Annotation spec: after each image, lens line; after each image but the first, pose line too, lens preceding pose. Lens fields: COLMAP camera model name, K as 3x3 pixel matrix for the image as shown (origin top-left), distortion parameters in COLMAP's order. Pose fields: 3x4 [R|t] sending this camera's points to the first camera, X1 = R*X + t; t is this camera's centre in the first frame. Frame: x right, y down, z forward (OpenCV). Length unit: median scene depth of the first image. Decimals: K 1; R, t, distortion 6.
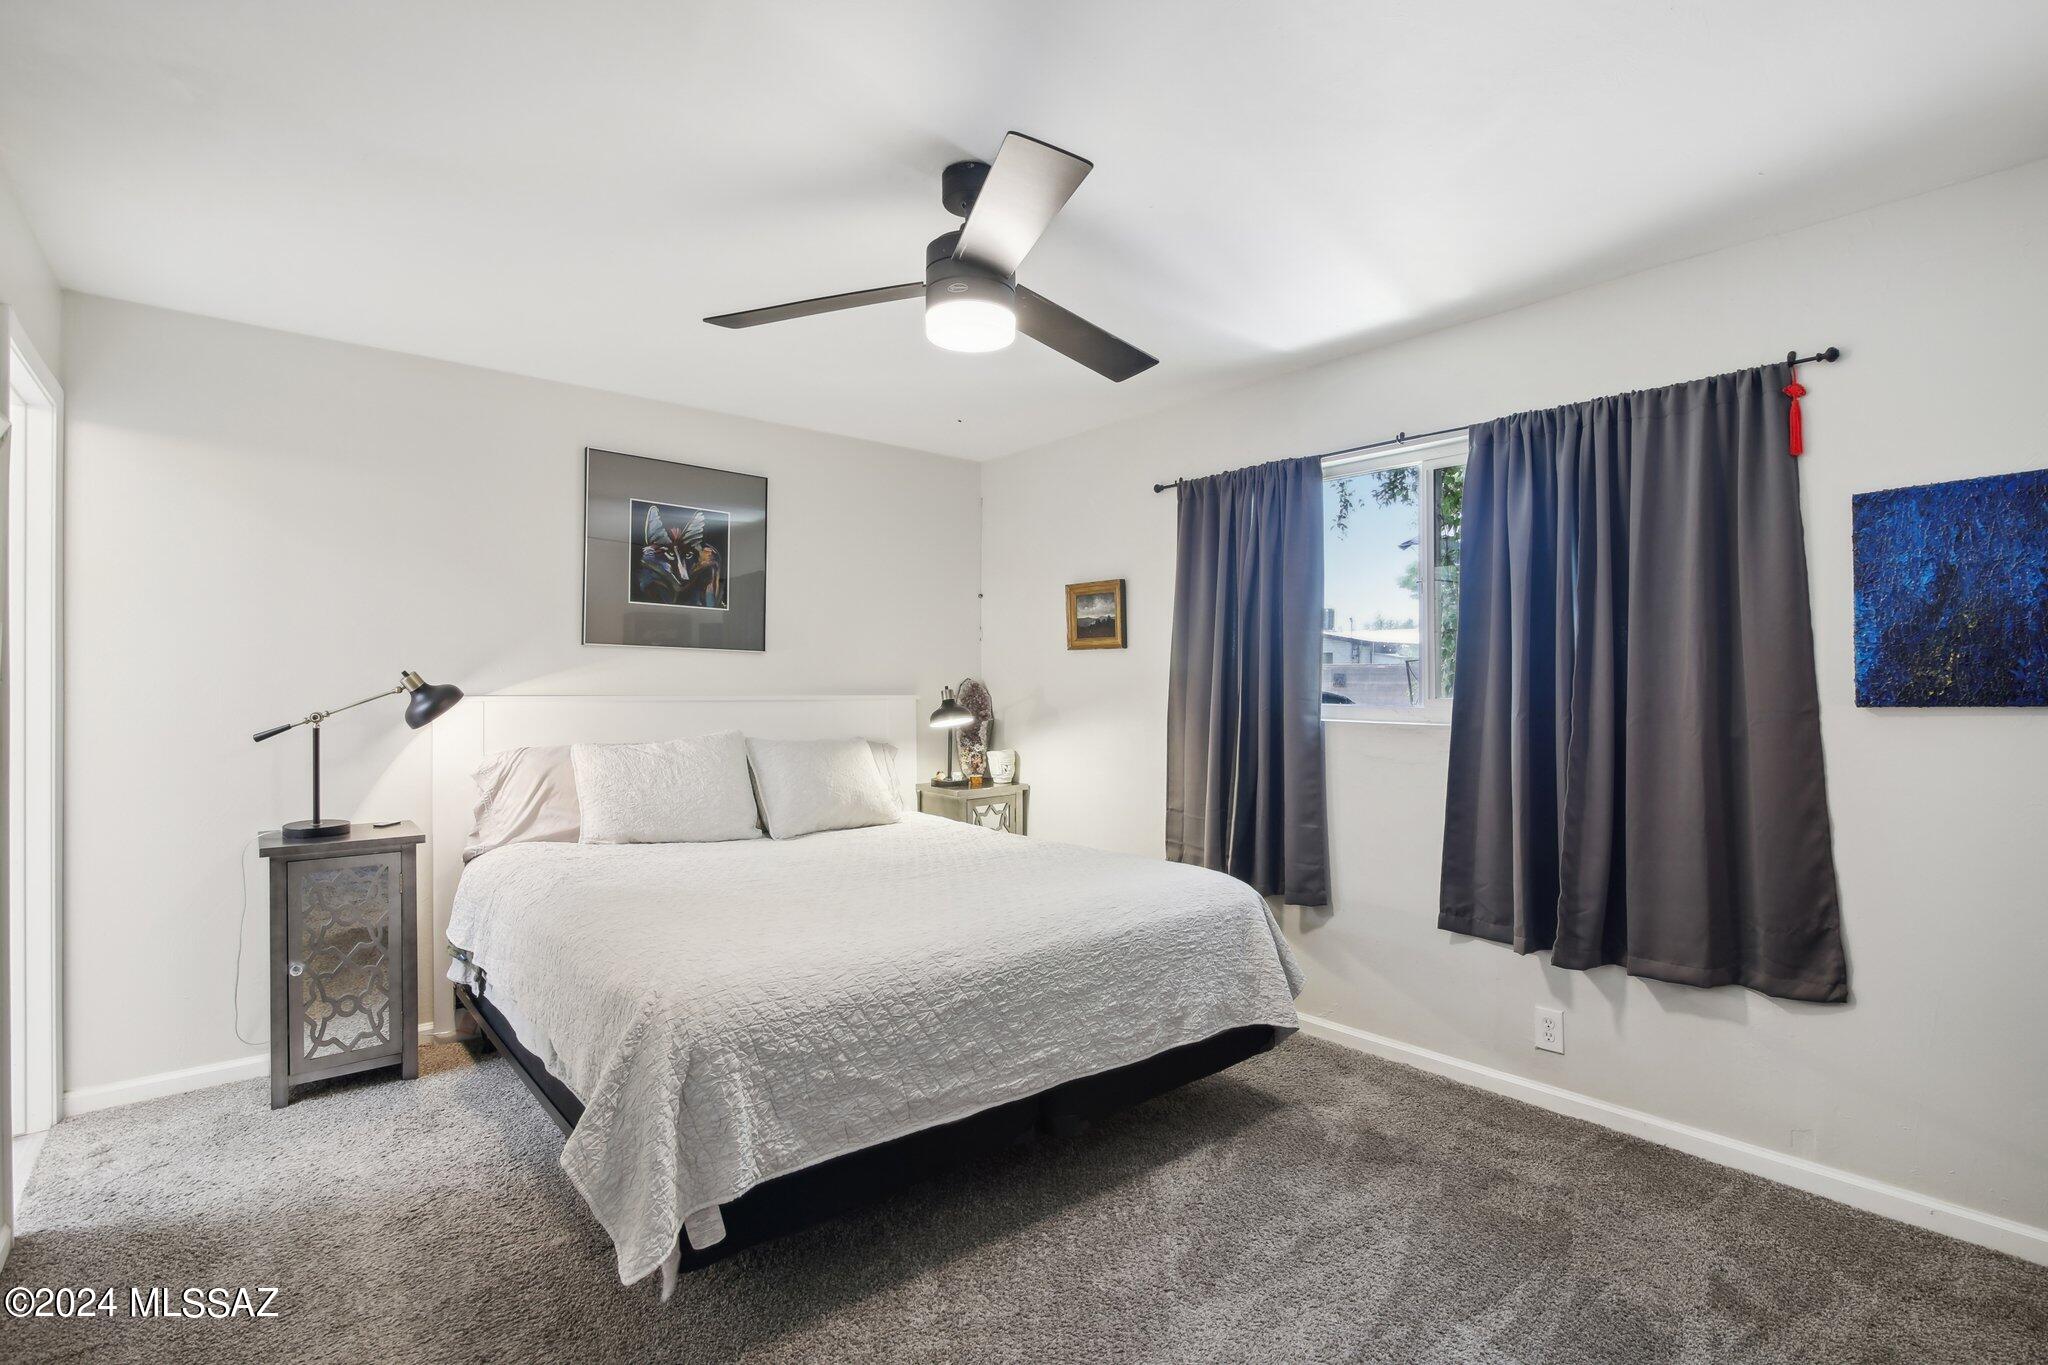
lens RADIAL K [[944.7, 0, 1027.1], [0, 944.7, 686.3], [0, 0, 1]] dist [-0.021457, 0.001269]
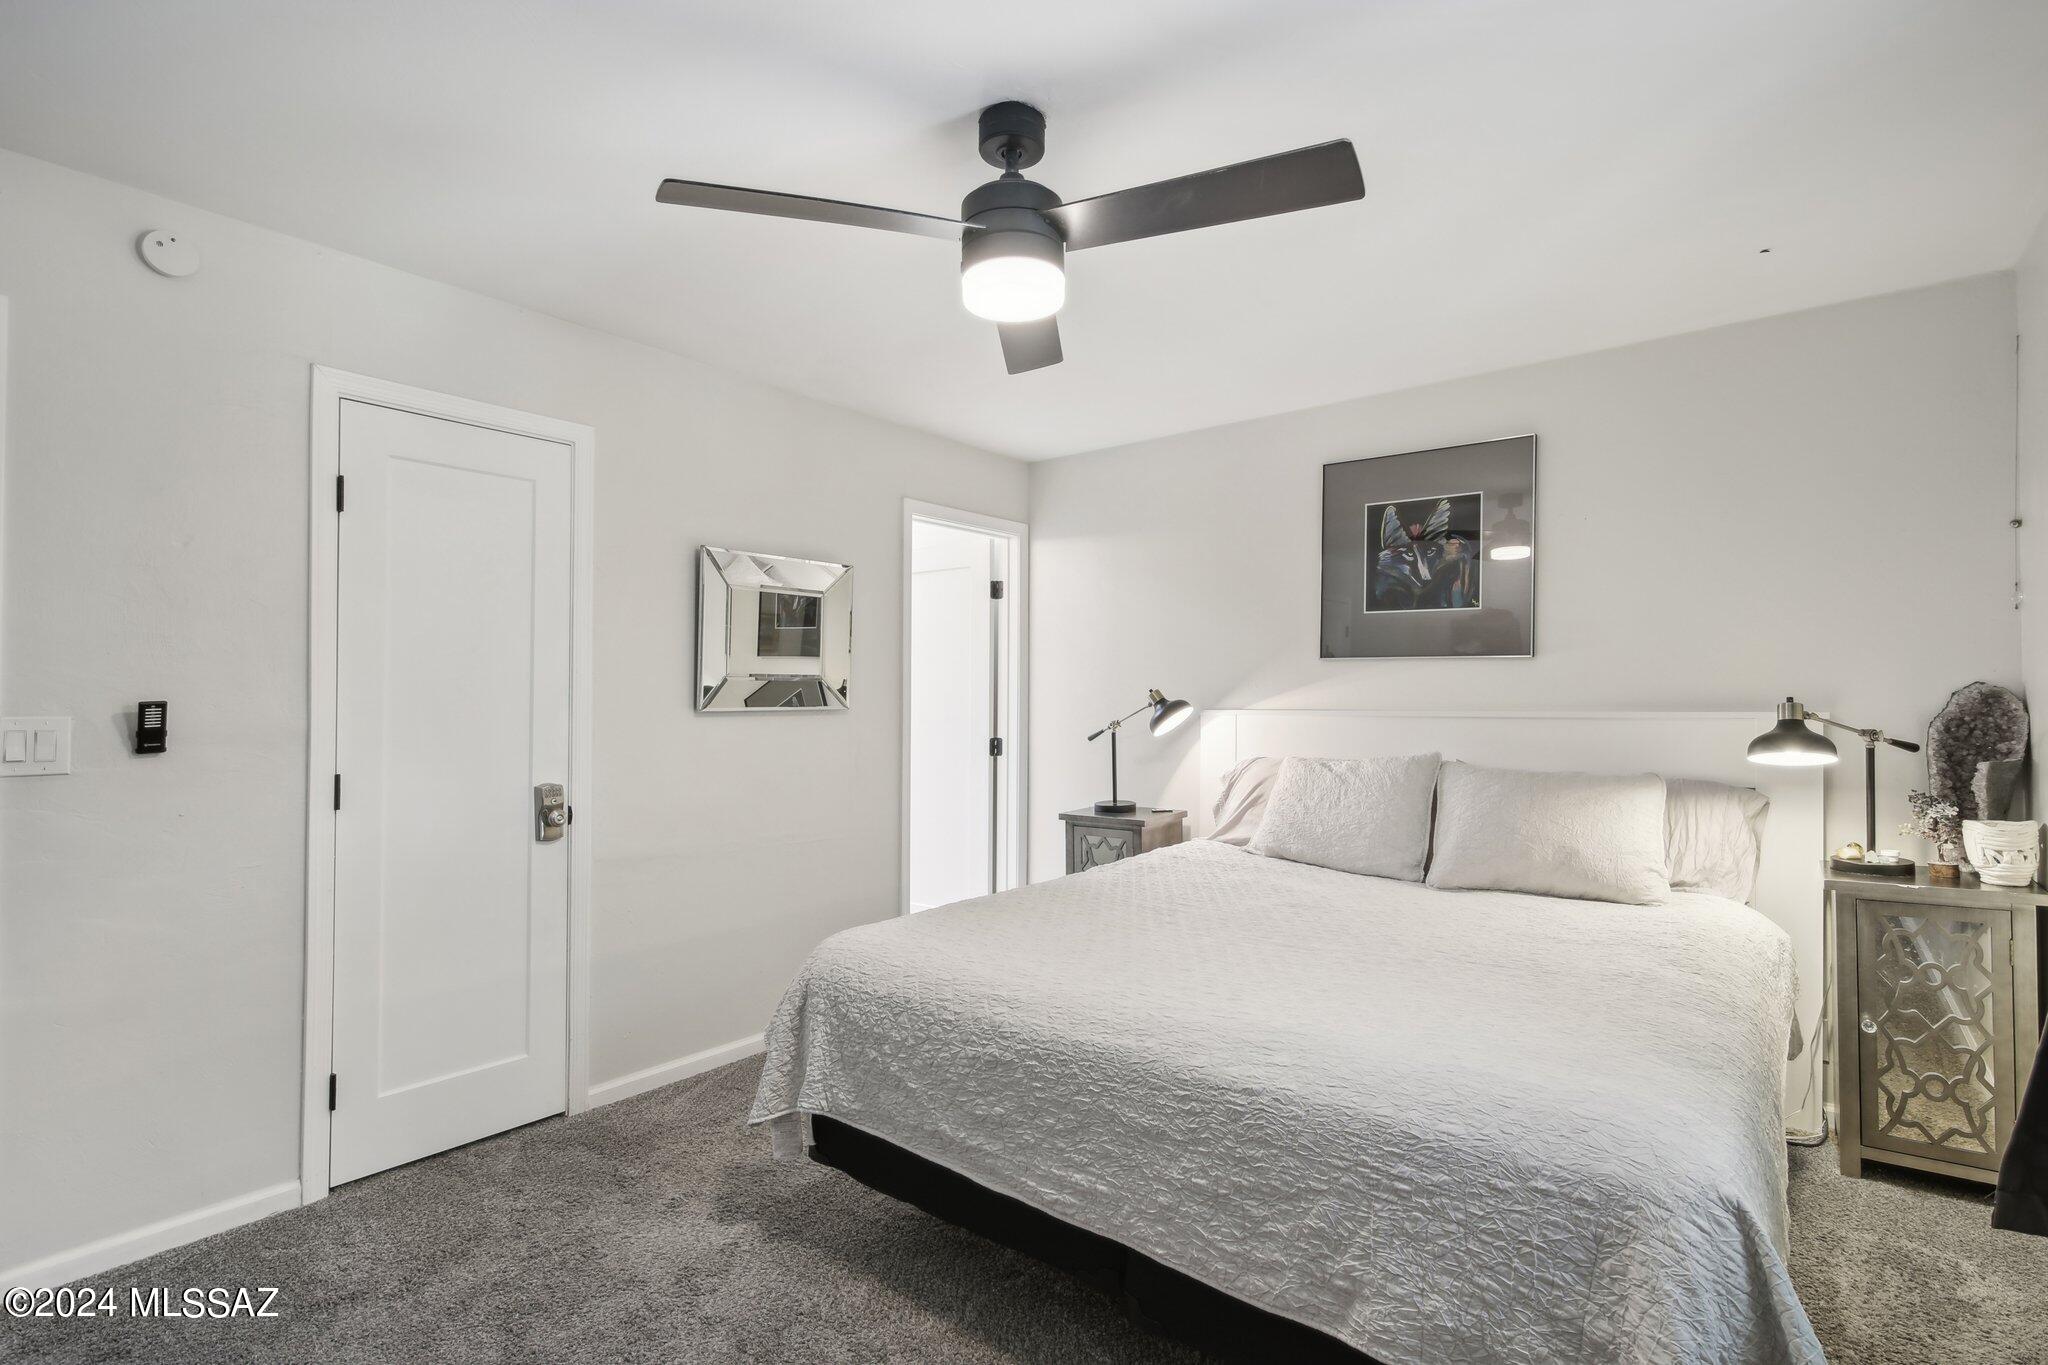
lens RADIAL K [[944.7, 0, 1025.9], [0, 944.7, 685.6], [0, 0, 1]] dist [-0.021457, 0.001269]
pose [[0.210241, -0.020144, -0.977442, 0.631849], [0.005680, 0.999796, -0.019383, 0.002410], [0.977633, -0.001477, 0.210313, 0.659336]]
